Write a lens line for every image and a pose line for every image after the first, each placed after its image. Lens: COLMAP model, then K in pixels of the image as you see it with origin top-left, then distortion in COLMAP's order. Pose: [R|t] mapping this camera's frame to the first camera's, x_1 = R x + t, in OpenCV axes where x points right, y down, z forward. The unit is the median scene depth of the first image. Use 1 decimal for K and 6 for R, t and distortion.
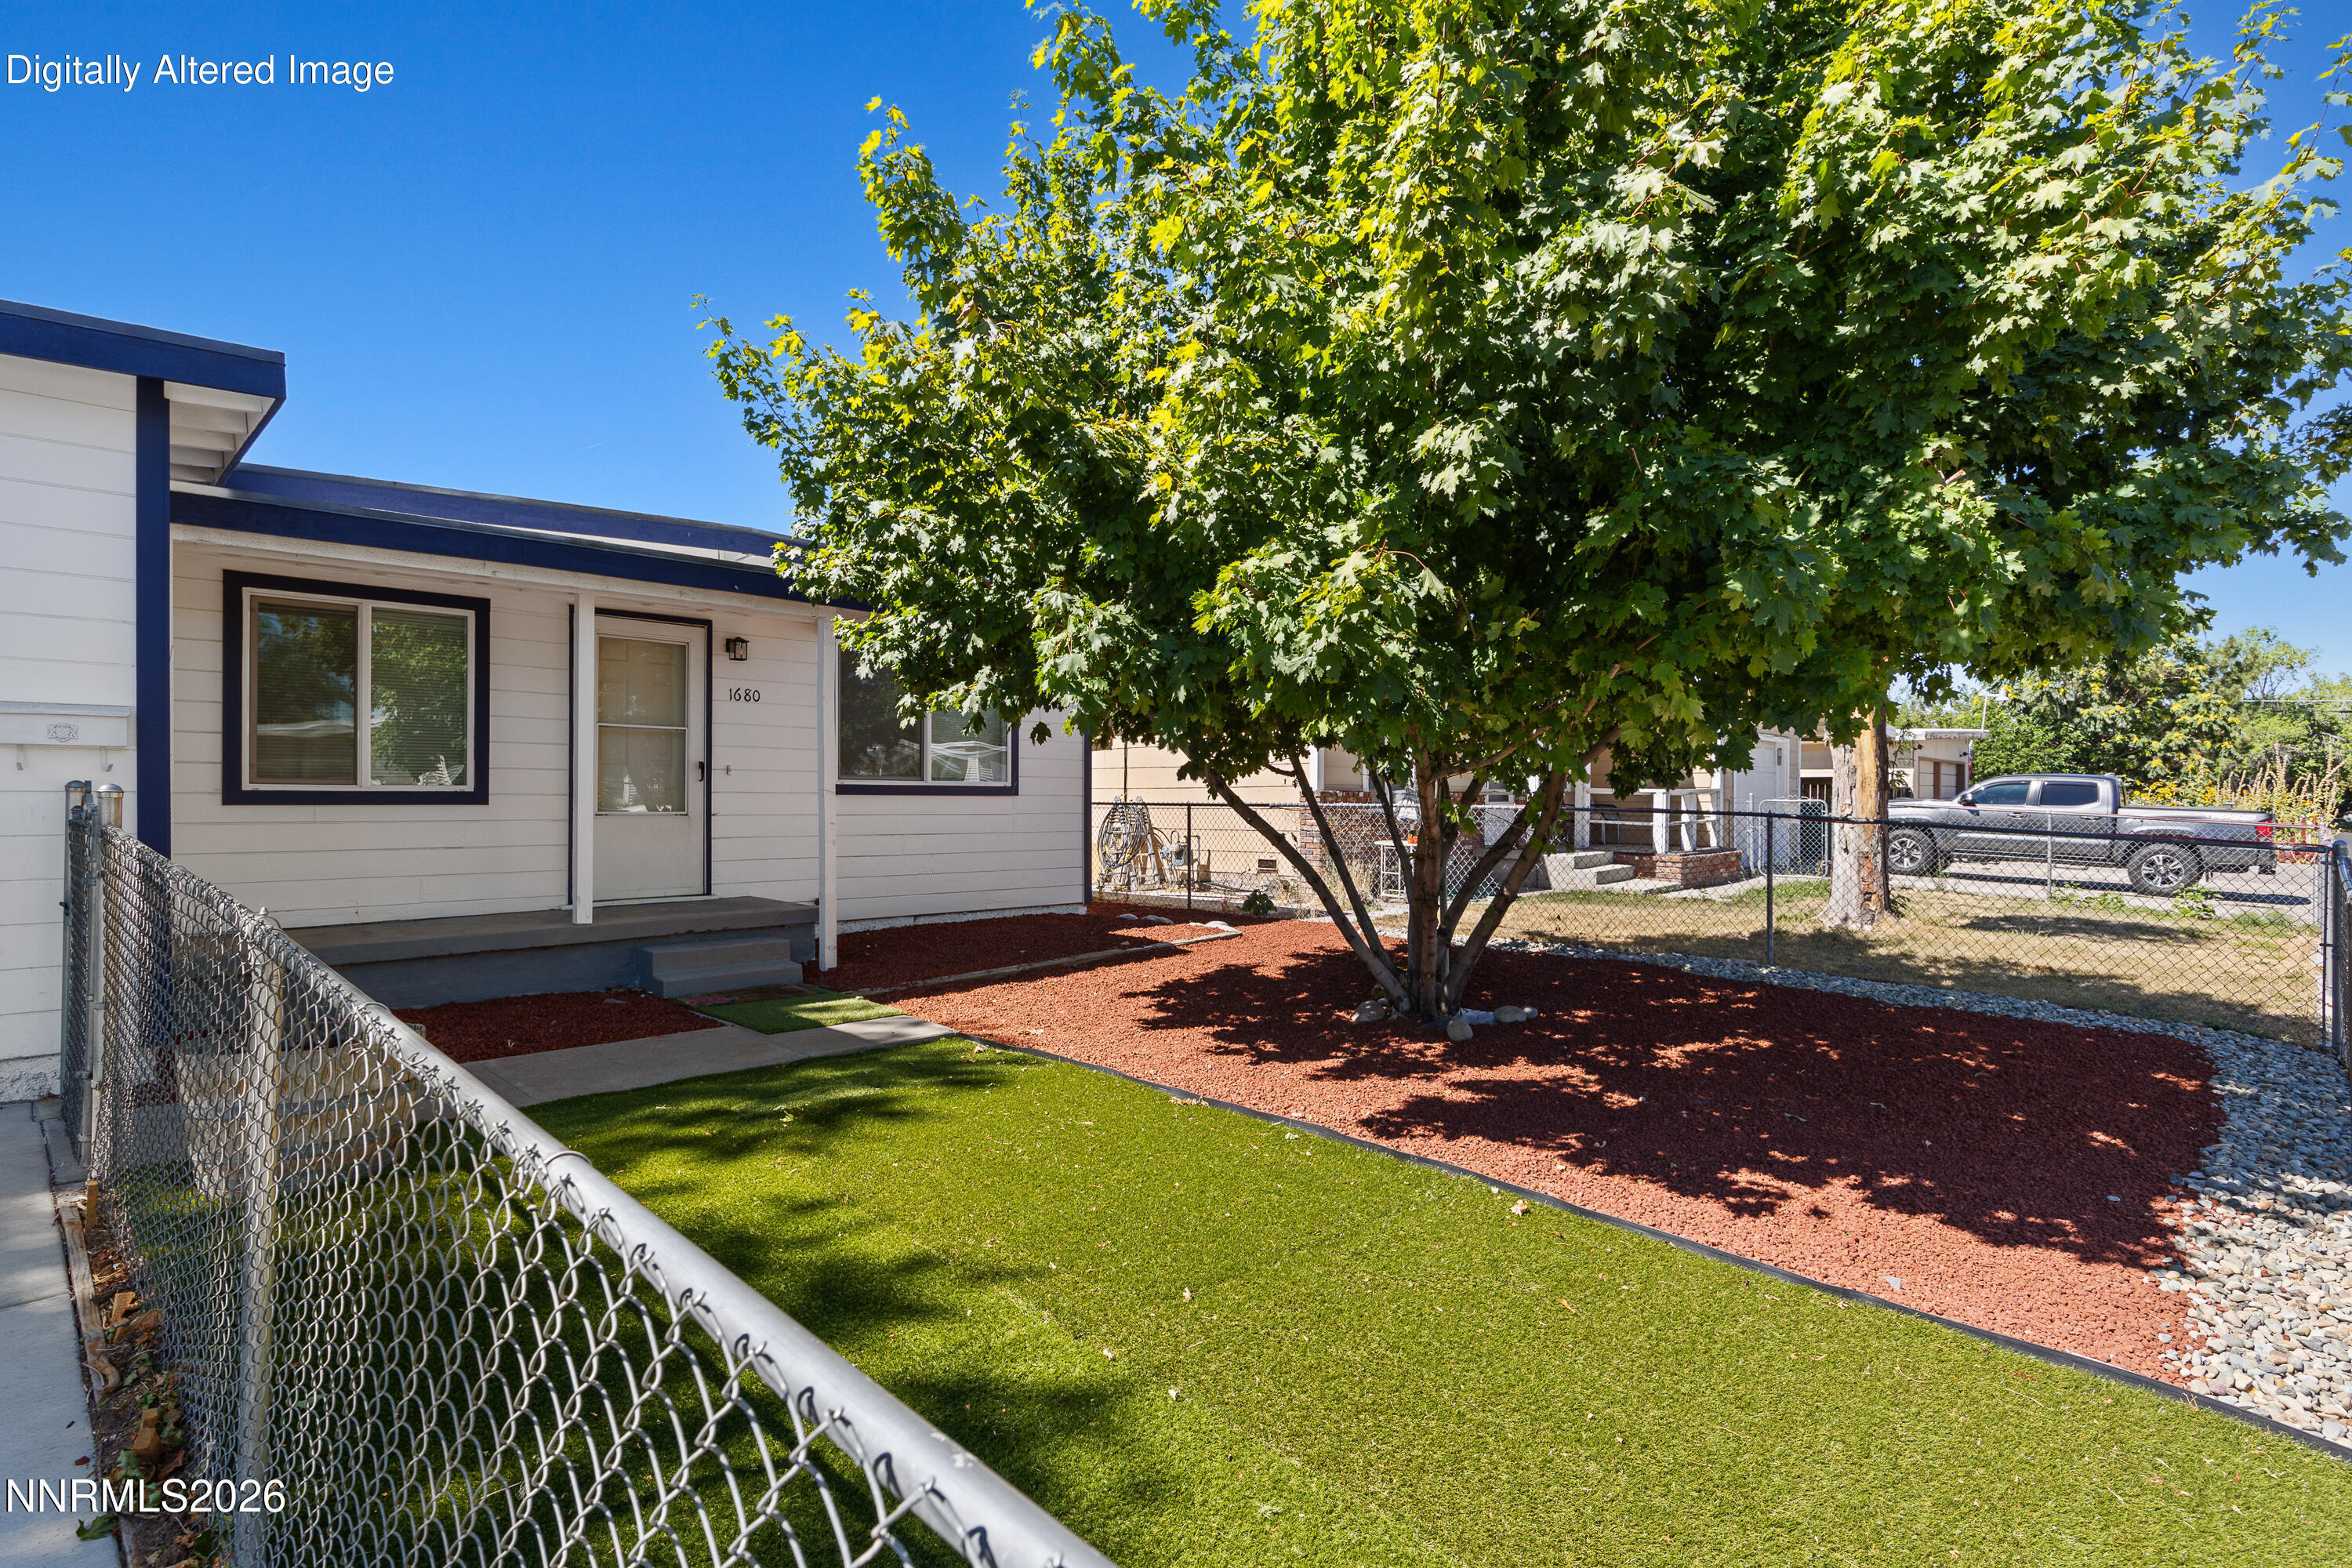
lens RADIAL K [[1157.4, 0, 1176.0], [0, 1157.4, 784.0], [0, 0, 1]] dist [0.003213, 0.000298]
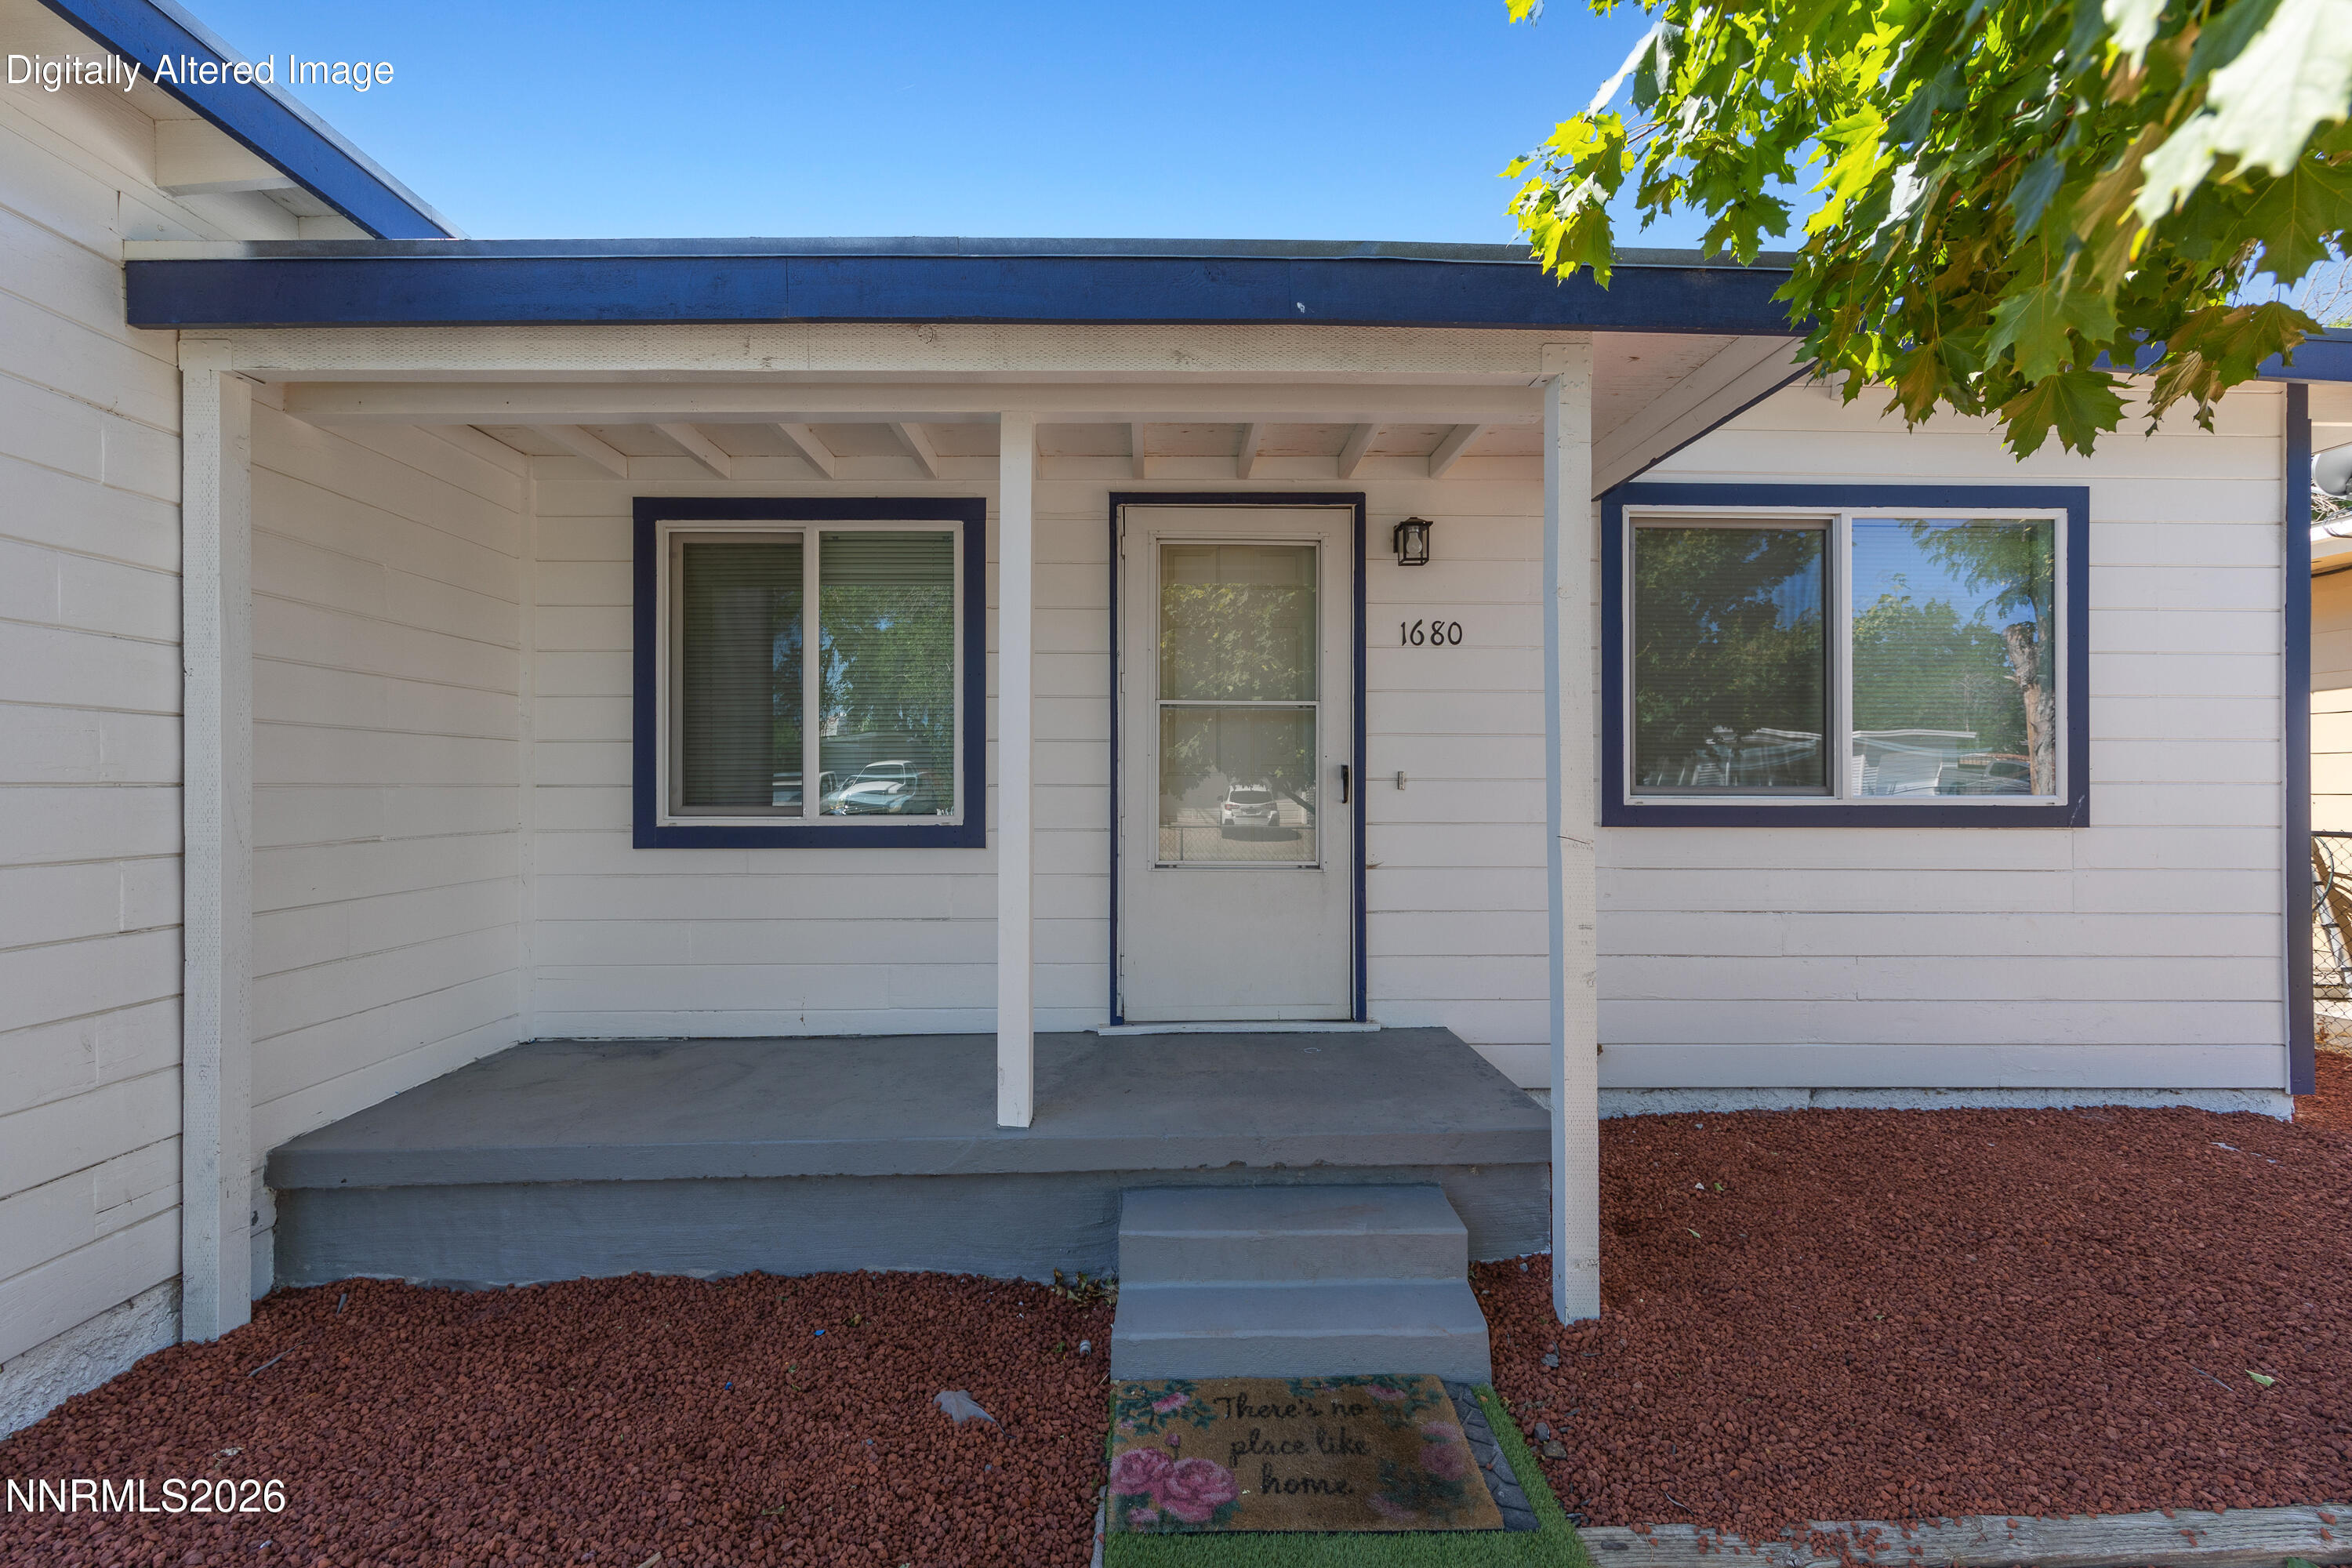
lens RADIAL K [[979.3, 0, 1176.0], [0, 979.3, 784.0], [0, 0, 1]] dist [-0.001760, -0.000211]
pose [[0.715305, 0.003107, -0.698805, -0.167421], [0.011635, 0.999799, 0.016355, -0.020668], [0.698716, -0.019829, 0.715125, 0.677674]]
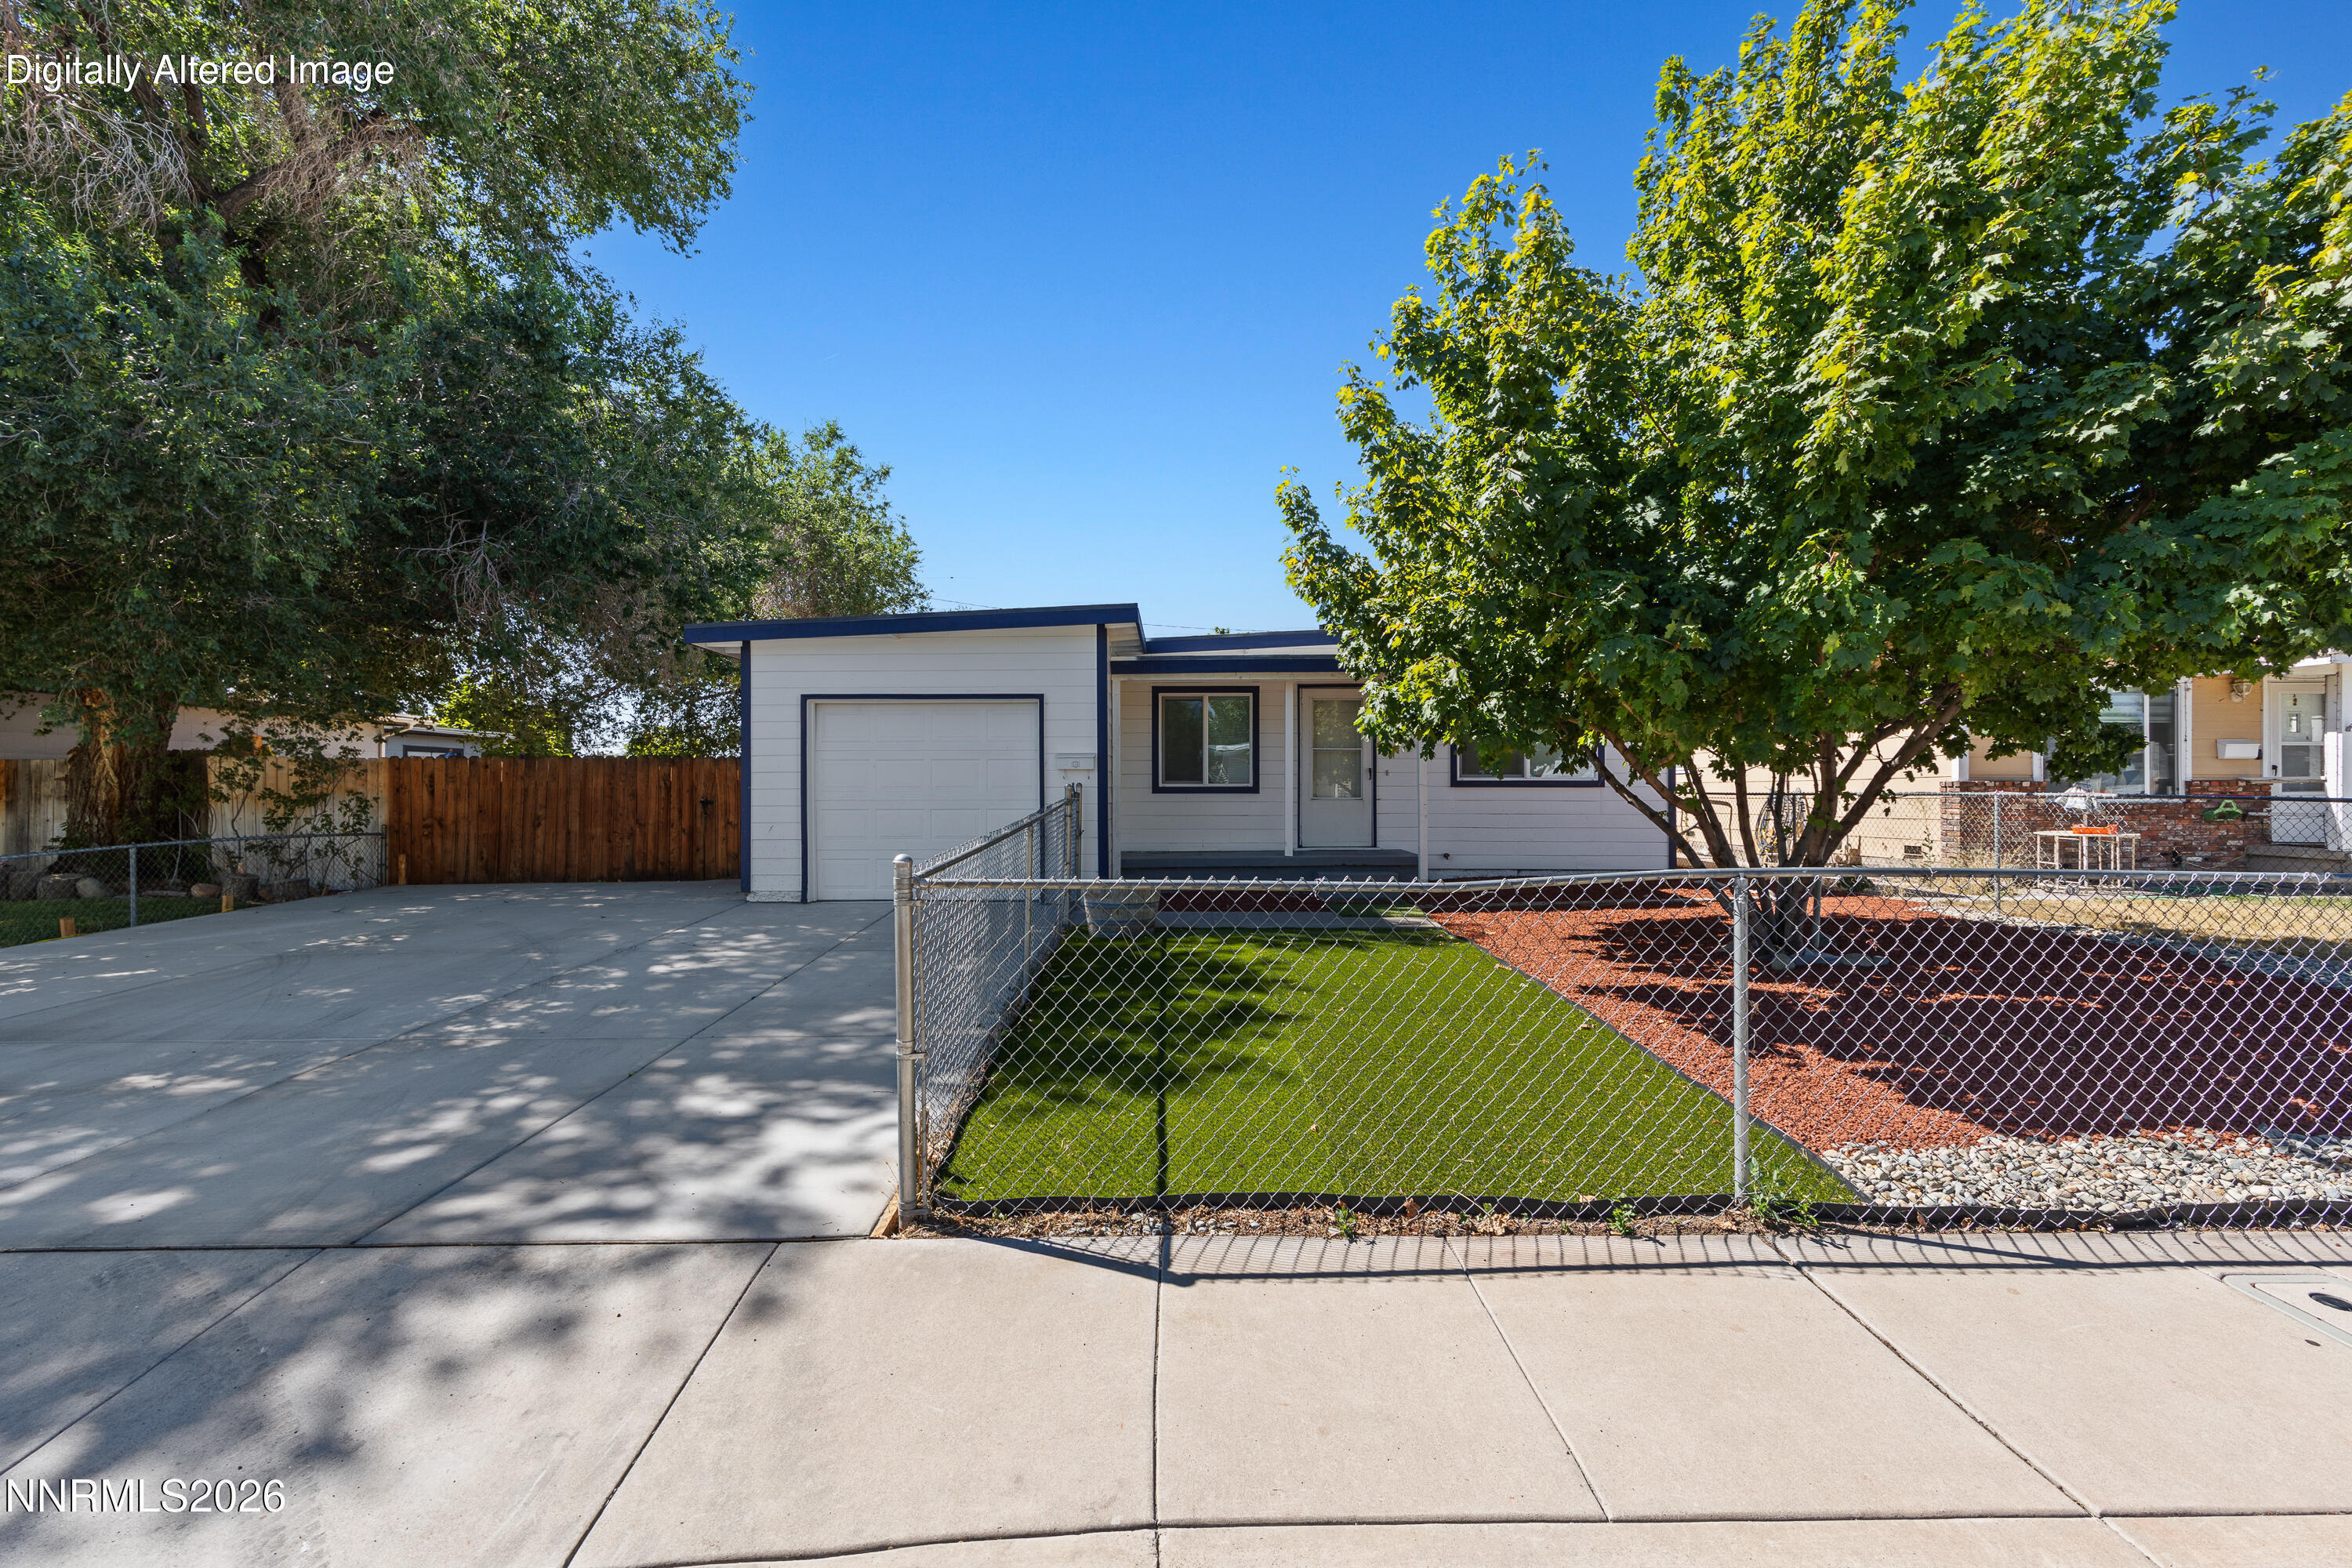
lens RADIAL K [[954.9, 0, 1180.4], [0, 954.9, 793.0], [0, 0, 1]] dist [0.001183, 0.000157]
pose [[0.700968, -0.002617, -0.713188, 0.422430], [0.010854, 0.999917, 0.006999, 0.004352], [0.713111, -0.012648, 0.700937, -0.193188]]
